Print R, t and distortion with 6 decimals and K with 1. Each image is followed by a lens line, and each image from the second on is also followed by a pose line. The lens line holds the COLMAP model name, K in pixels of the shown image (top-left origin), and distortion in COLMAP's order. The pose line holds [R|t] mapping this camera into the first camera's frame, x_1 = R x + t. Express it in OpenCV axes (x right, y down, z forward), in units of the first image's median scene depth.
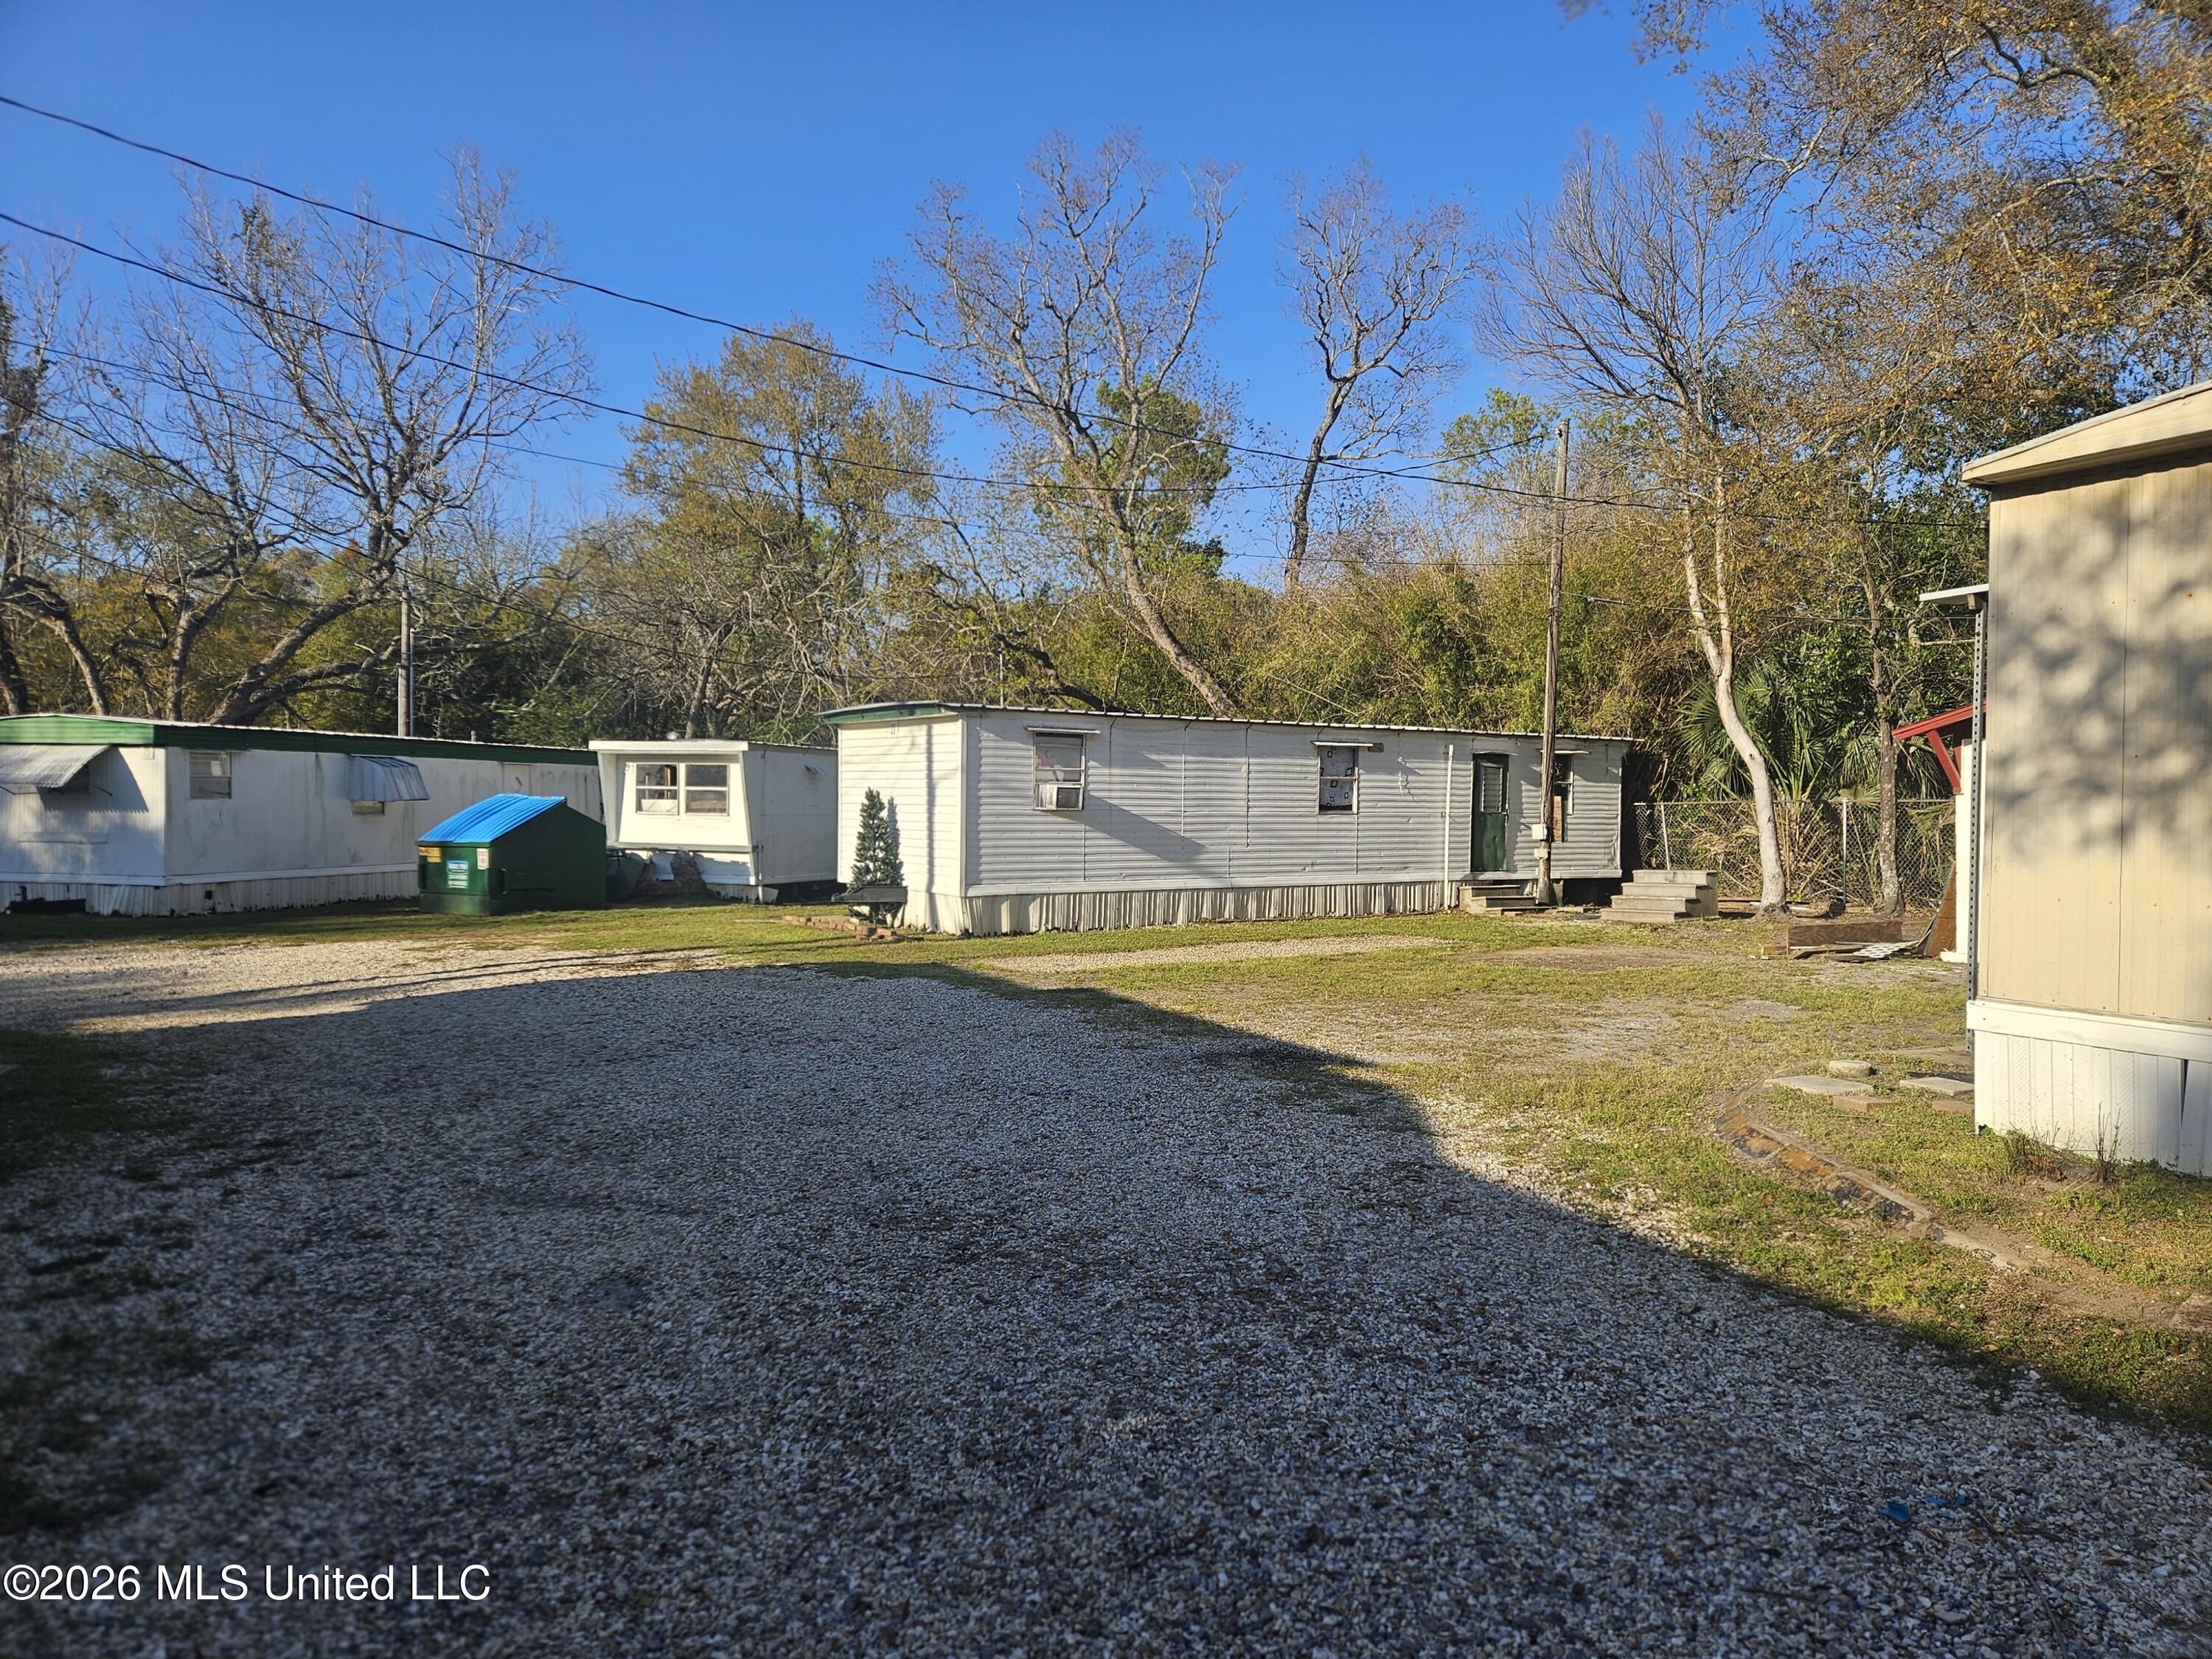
lens RADIAL K [[1477.3, 0, 1120.1], [0, 1477.3, 824.4], [0, 0, 1]] dist [0.100950, -0.089346]
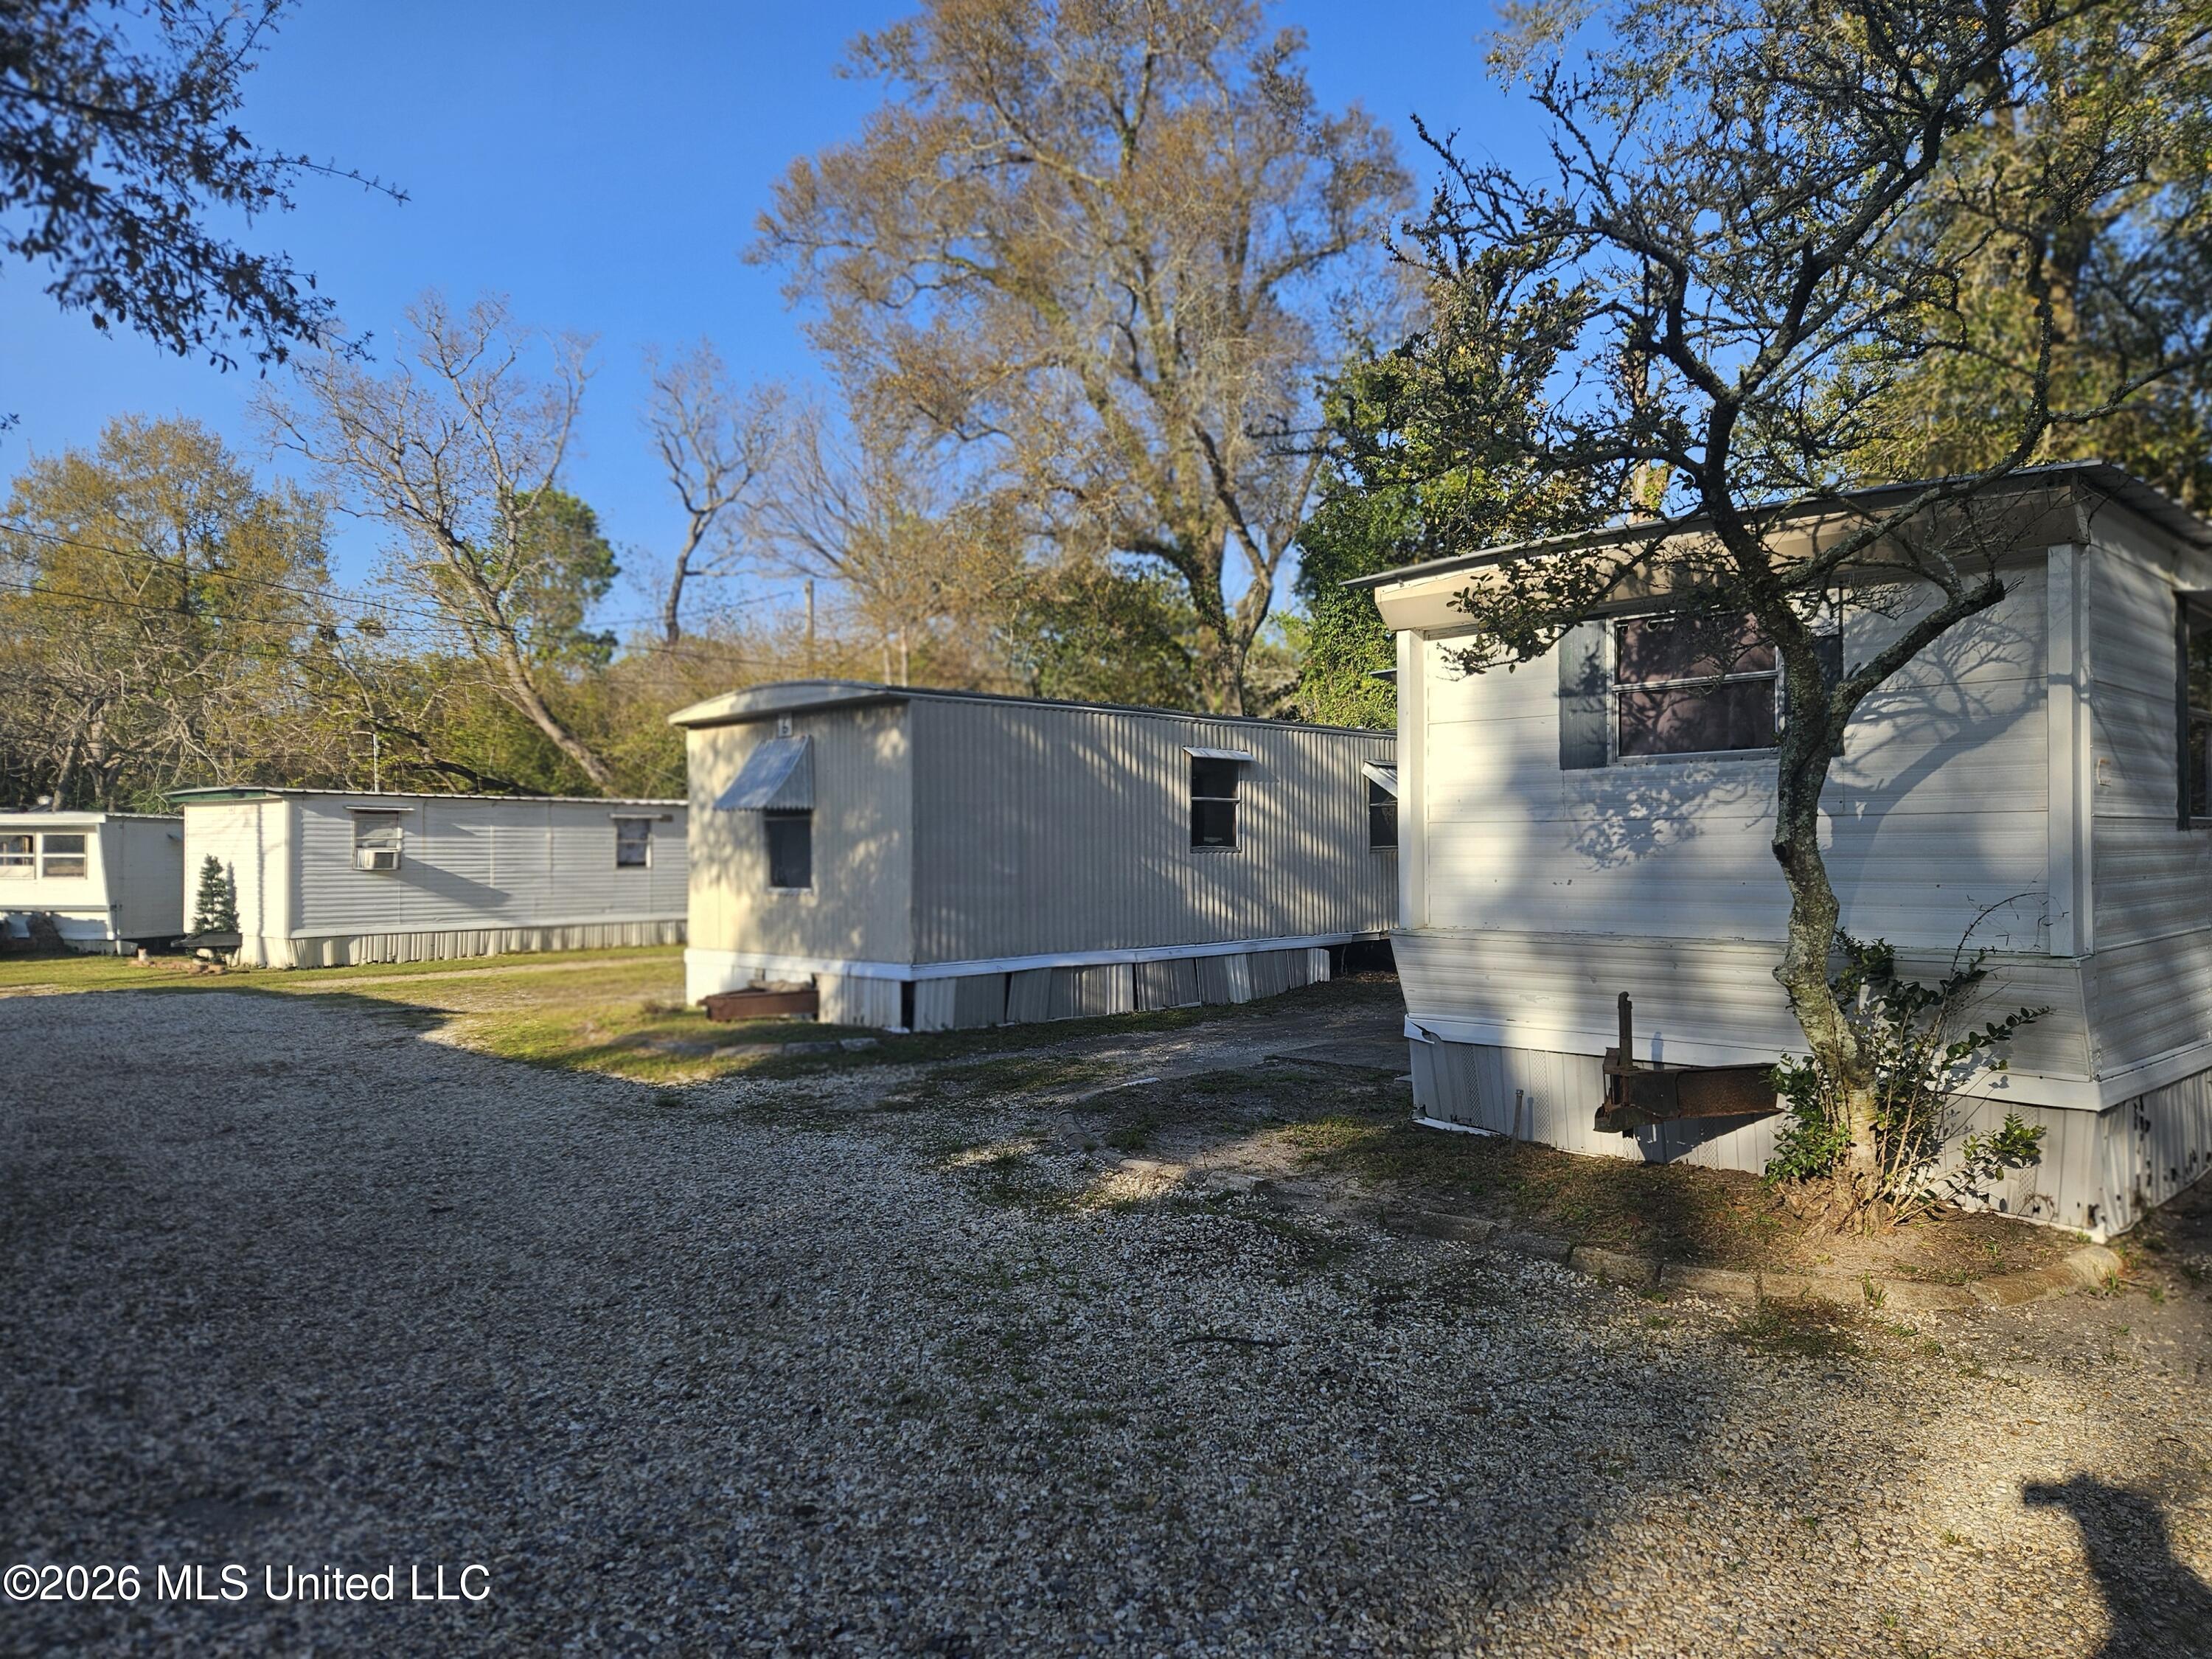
lens RADIAL K [[1477.3, 0, 1120.1], [0, 1477.3, 824.4], [0, 0, 1]] dist [0.100950, -0.089346]
pose [[0.951311, -0.006705, 0.308160, 0.151817], [0.017391, 0.999338, -0.031945, 0.003706], [-0.307742, 0.035749, 0.950798, -0.402428]]
